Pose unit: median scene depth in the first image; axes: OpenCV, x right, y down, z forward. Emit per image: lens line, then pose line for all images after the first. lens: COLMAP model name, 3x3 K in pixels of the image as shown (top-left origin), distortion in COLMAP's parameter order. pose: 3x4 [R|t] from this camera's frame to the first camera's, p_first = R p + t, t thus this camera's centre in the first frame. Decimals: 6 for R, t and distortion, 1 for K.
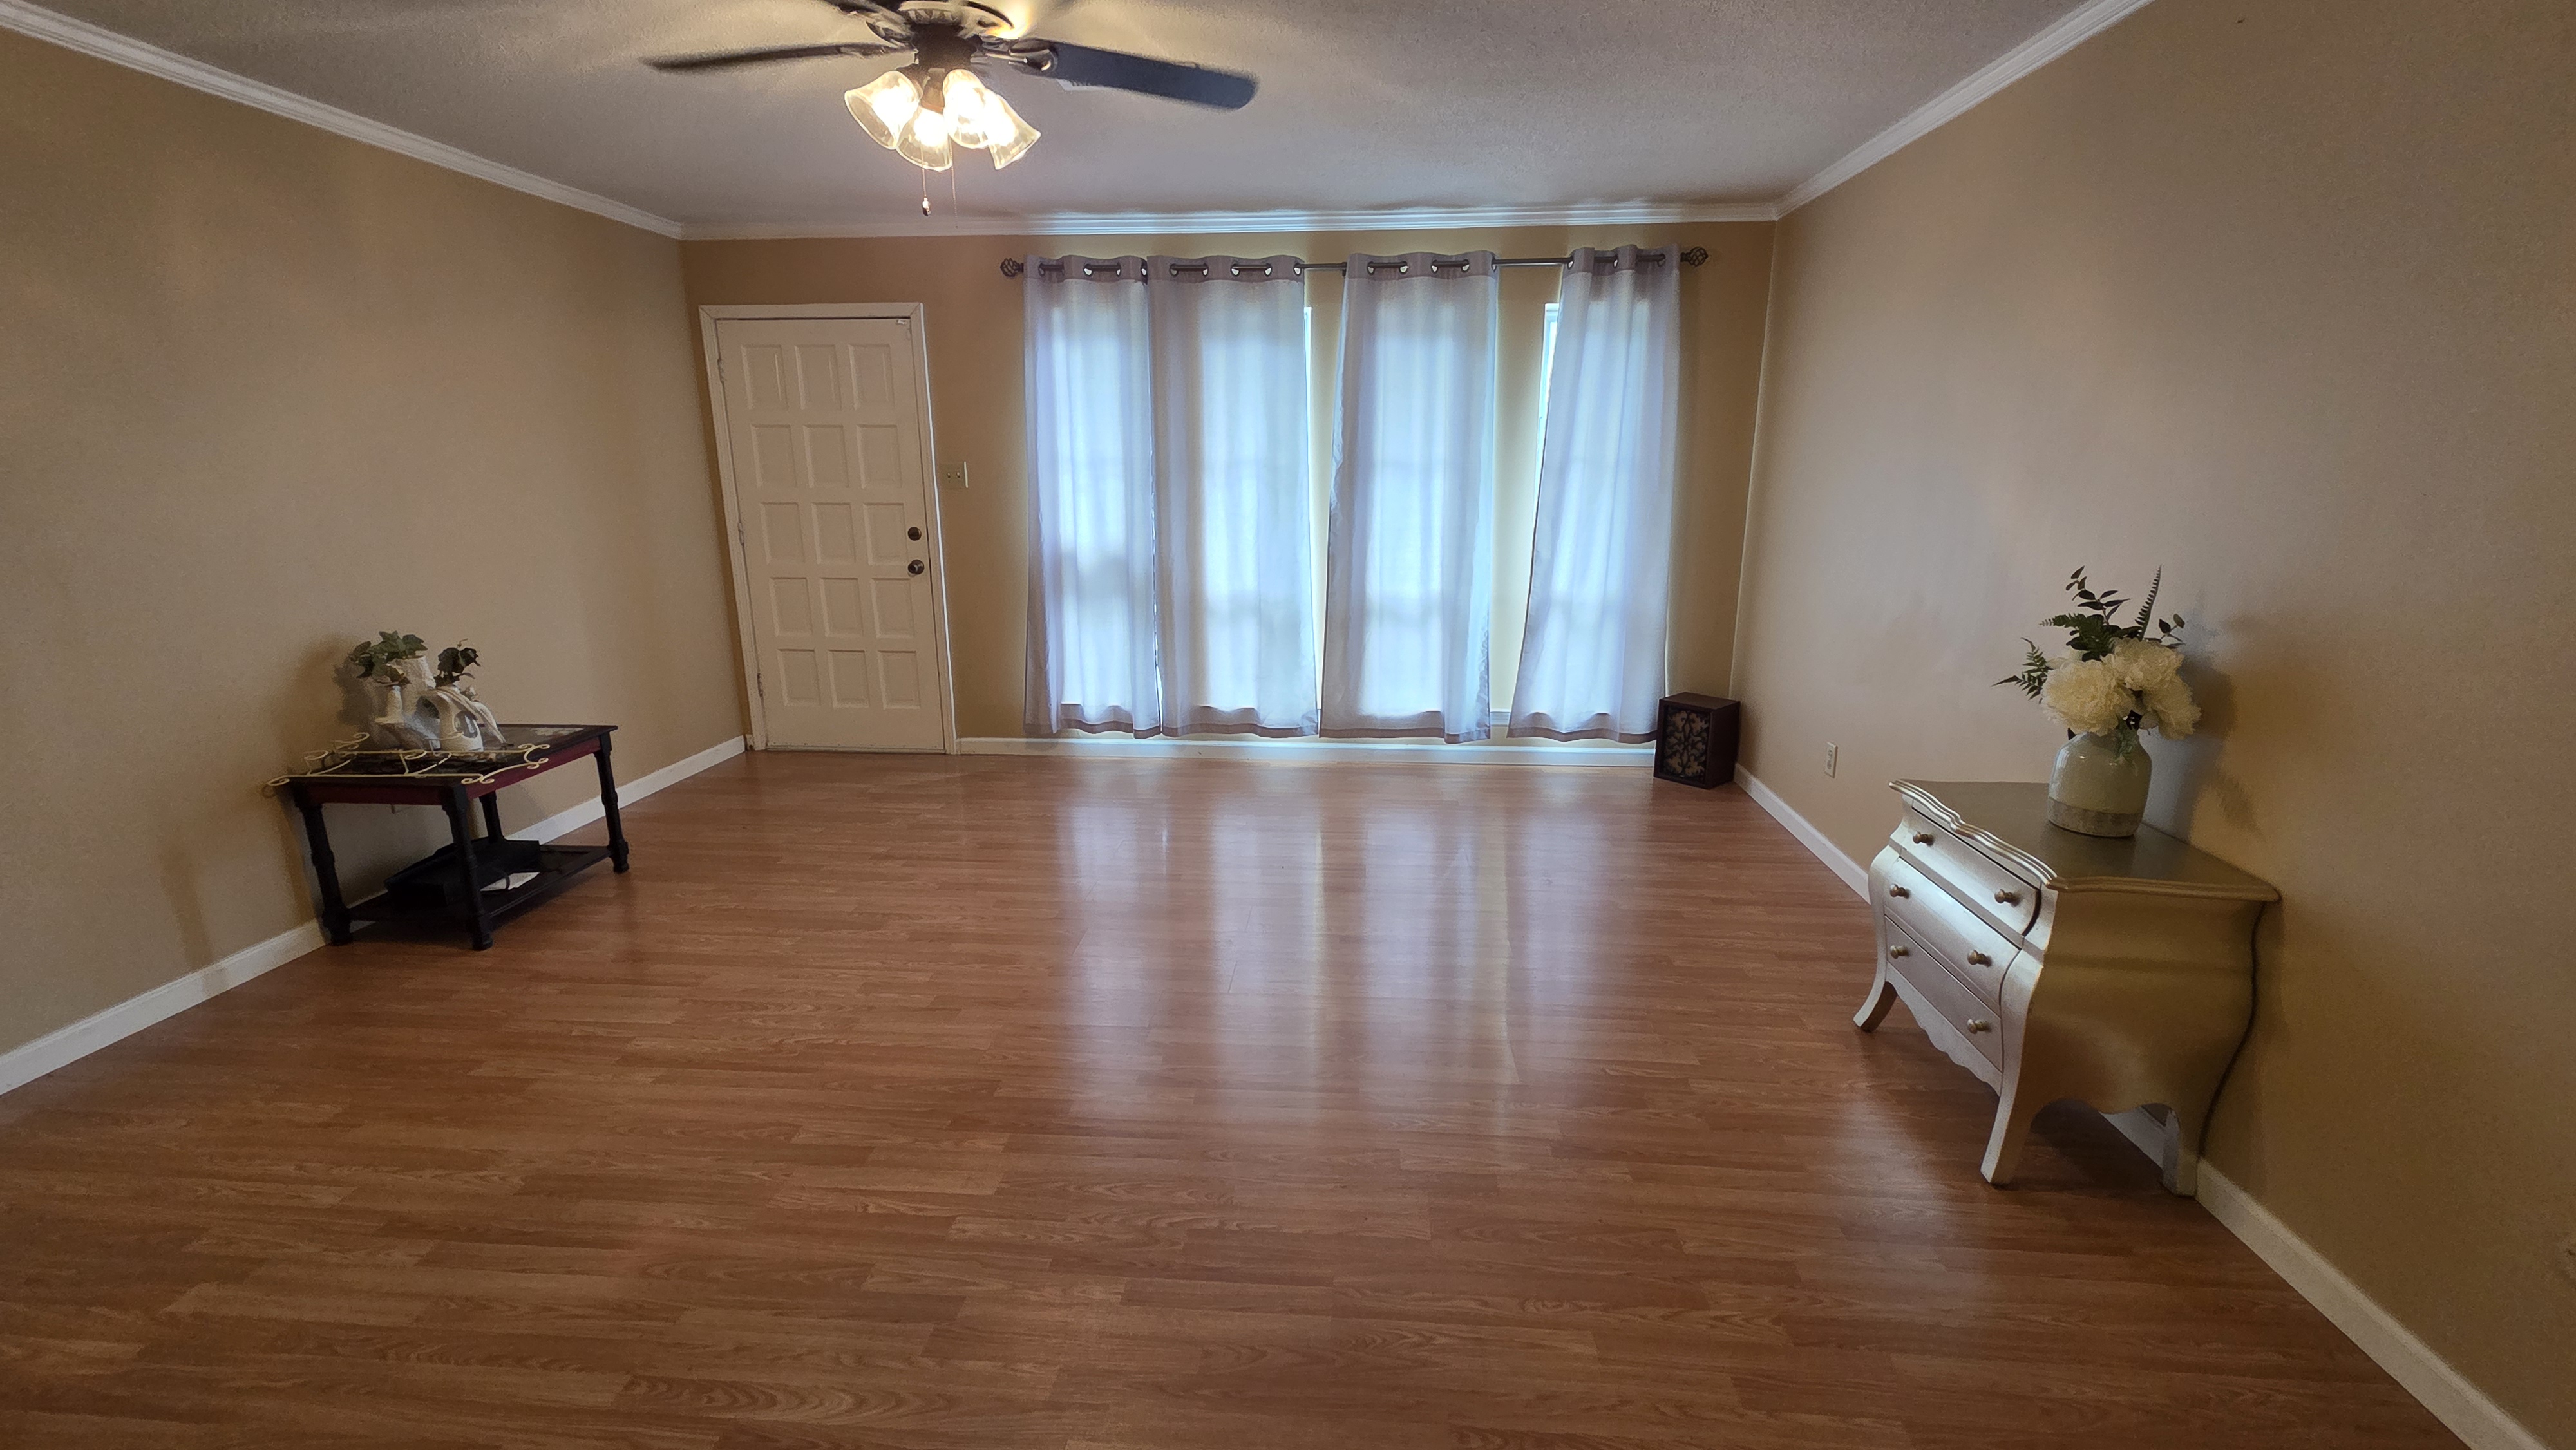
lens RADIAL K [[1067.4, 0, 1288.0], [0, 1067.4, 725.0], [0, 0, 1]] dist [-0.000655, -0.000092]
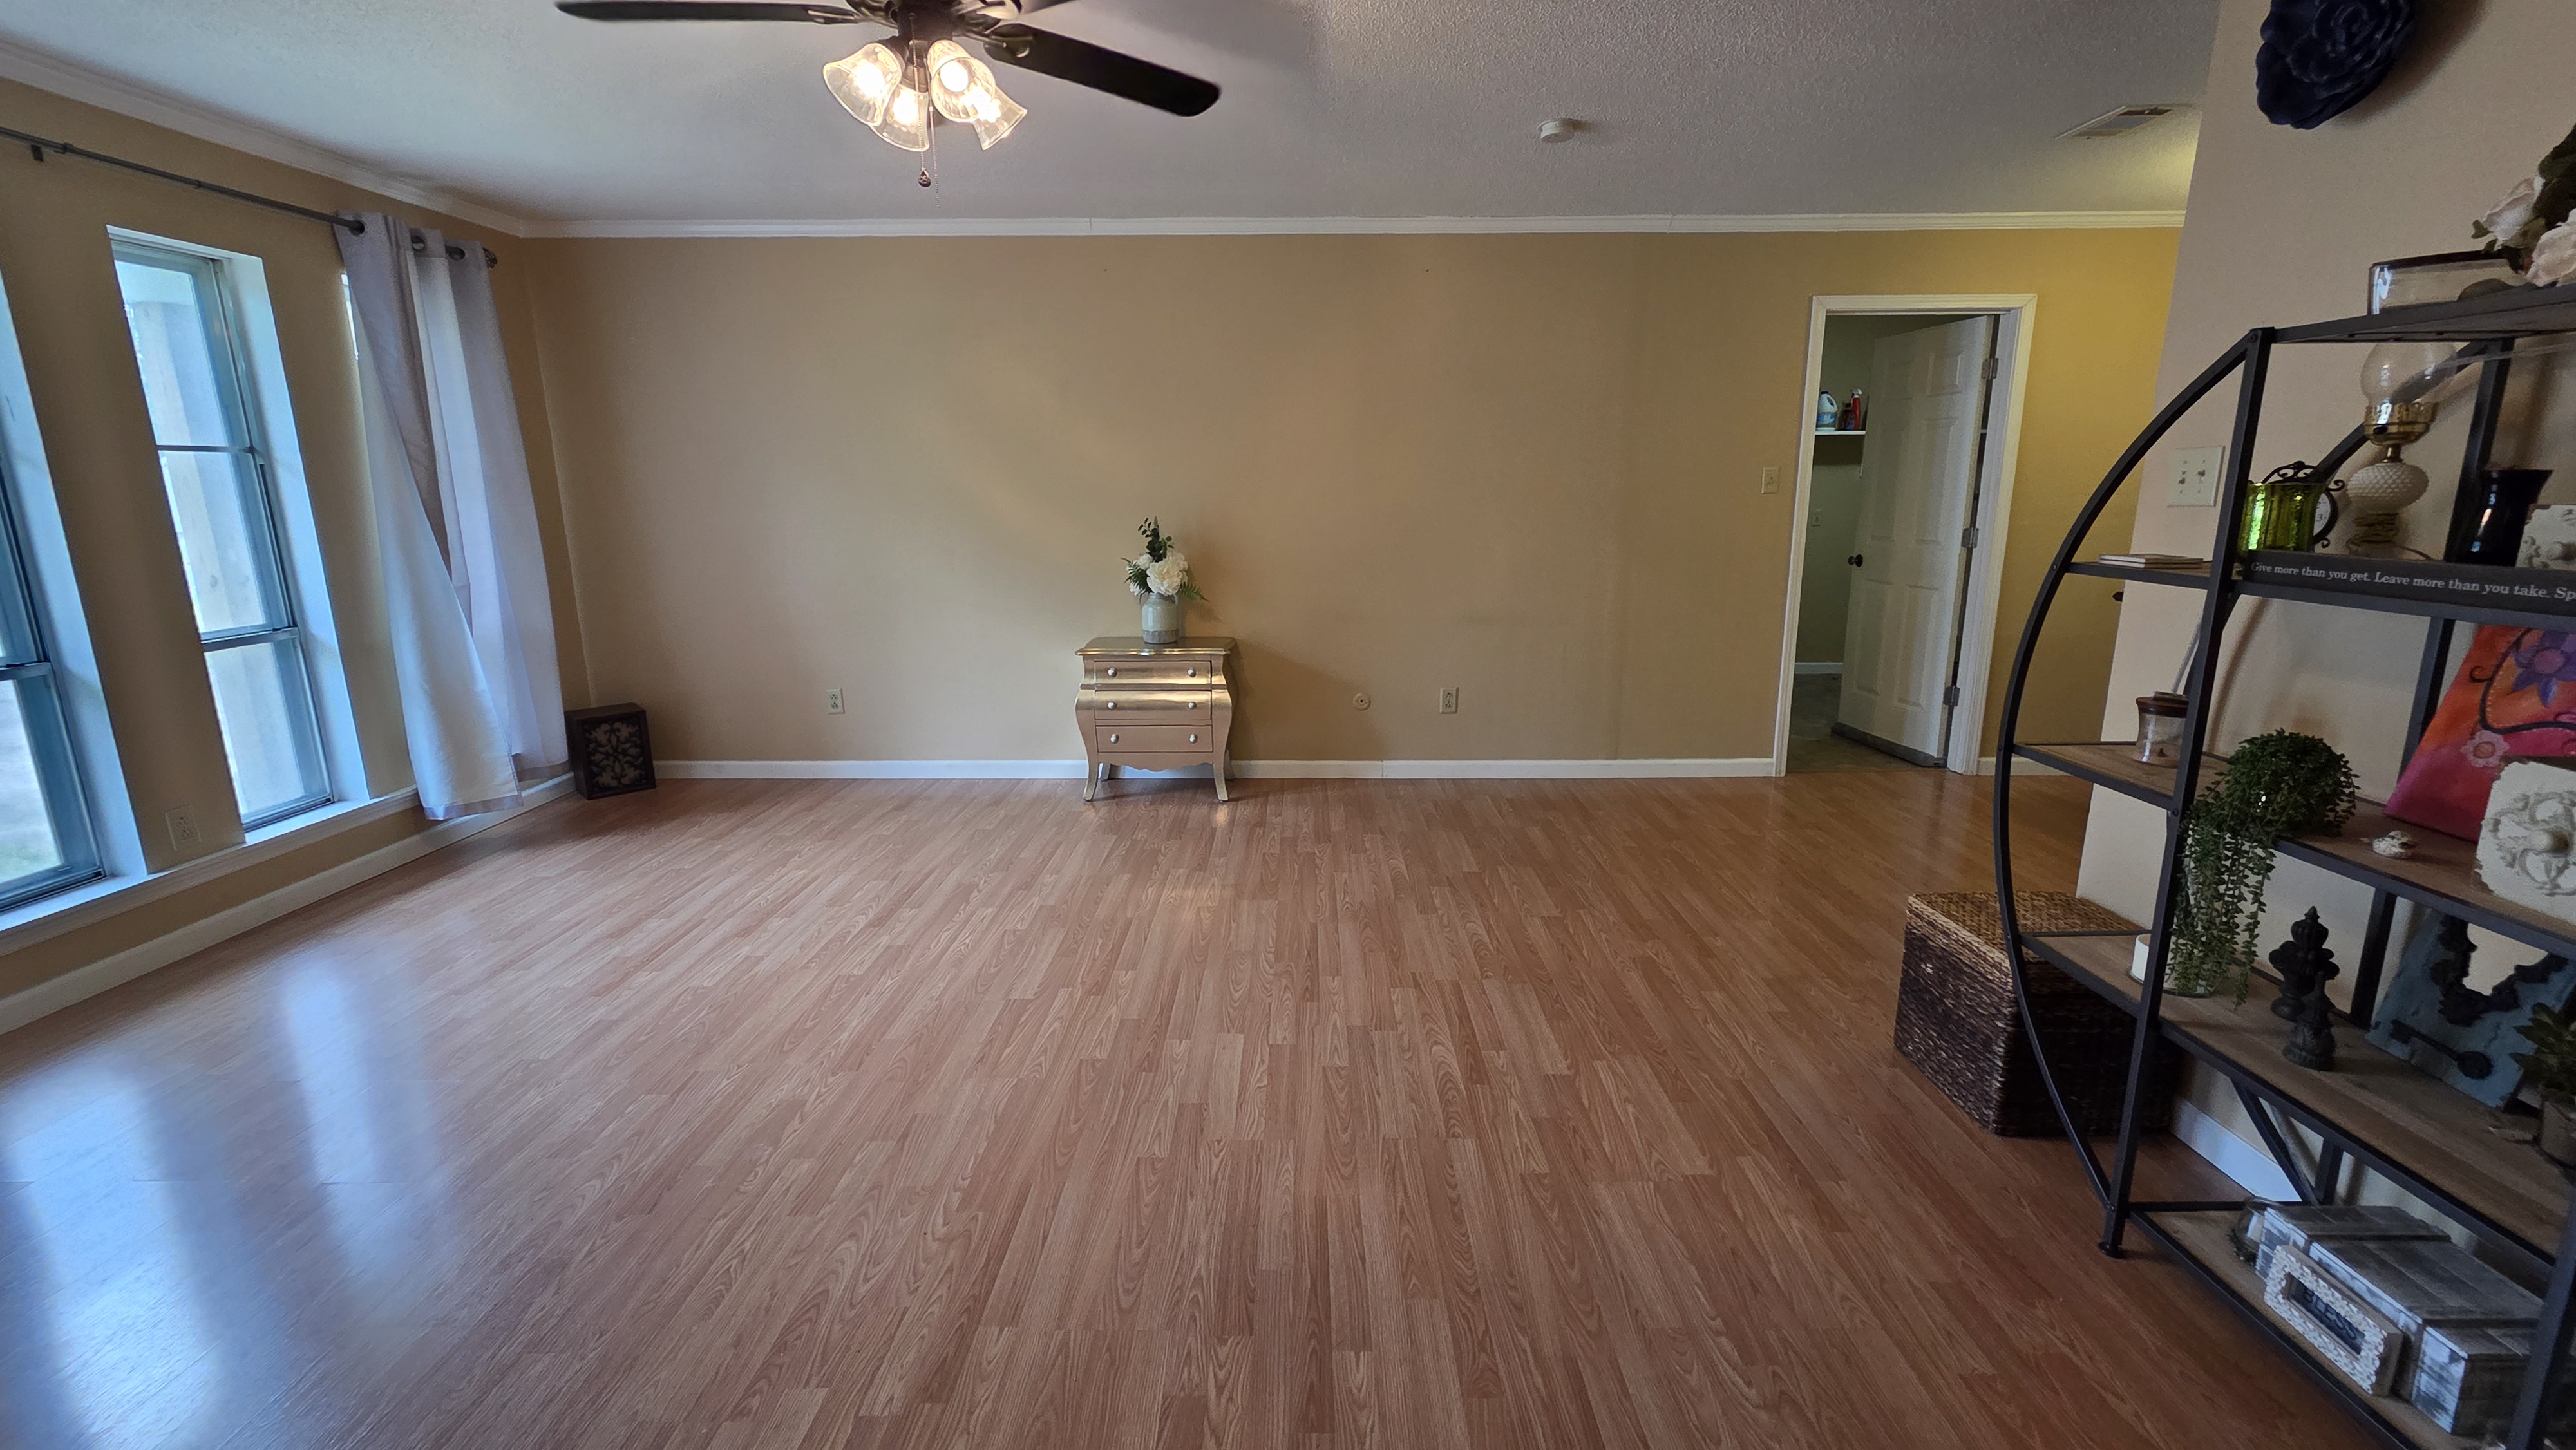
lens RADIAL K [[1067.4, 0, 1288.0], [0, 1067.4, 725.0], [0, 0, 1]] dist [-0.000655, -0.000092]
pose [[-0.071826, -0.222403, 0.972305, -1.453954], [0.247604, 0.940333, 0.233381, -0.195036], [-0.966195, 0.257510, -0.012472, 0.877091]]
